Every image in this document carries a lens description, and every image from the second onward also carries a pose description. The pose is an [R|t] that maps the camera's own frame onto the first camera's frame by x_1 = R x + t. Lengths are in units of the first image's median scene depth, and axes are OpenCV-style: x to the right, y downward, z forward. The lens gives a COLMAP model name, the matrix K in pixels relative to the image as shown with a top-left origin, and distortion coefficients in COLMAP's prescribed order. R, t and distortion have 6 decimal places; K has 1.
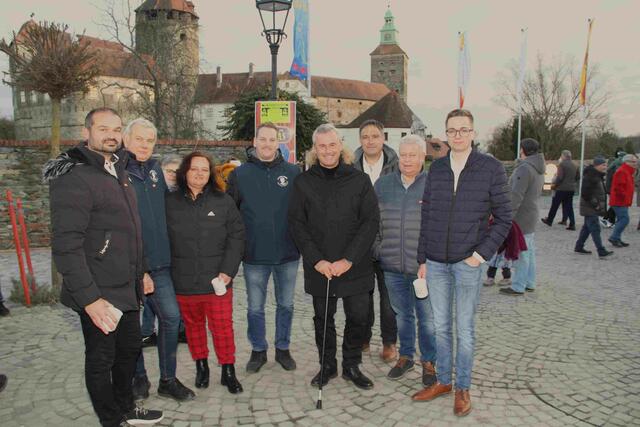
lens RADIAL K [[544.8, 0, 320.0], [0, 544.8, 213.5], [0, 0, 1]] dist [-0.072006, 0.000598]
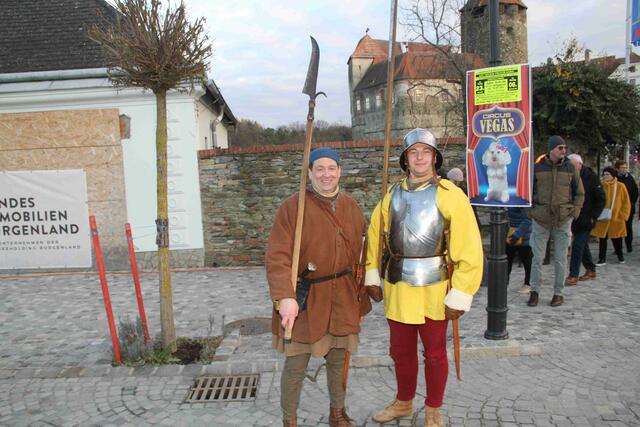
lens RADIAL K [[544.8, 0, 320.0], [0, 544.8, 213.5], [0, 0, 1]] dist [-0.072006, 0.000598]
pose [[0.828740, 0.021861, -0.559206, 0.069363], [-0.021241, 0.999745, 0.007604, -0.034122], [0.559230, 0.005576, 0.828994, 0.300971]]
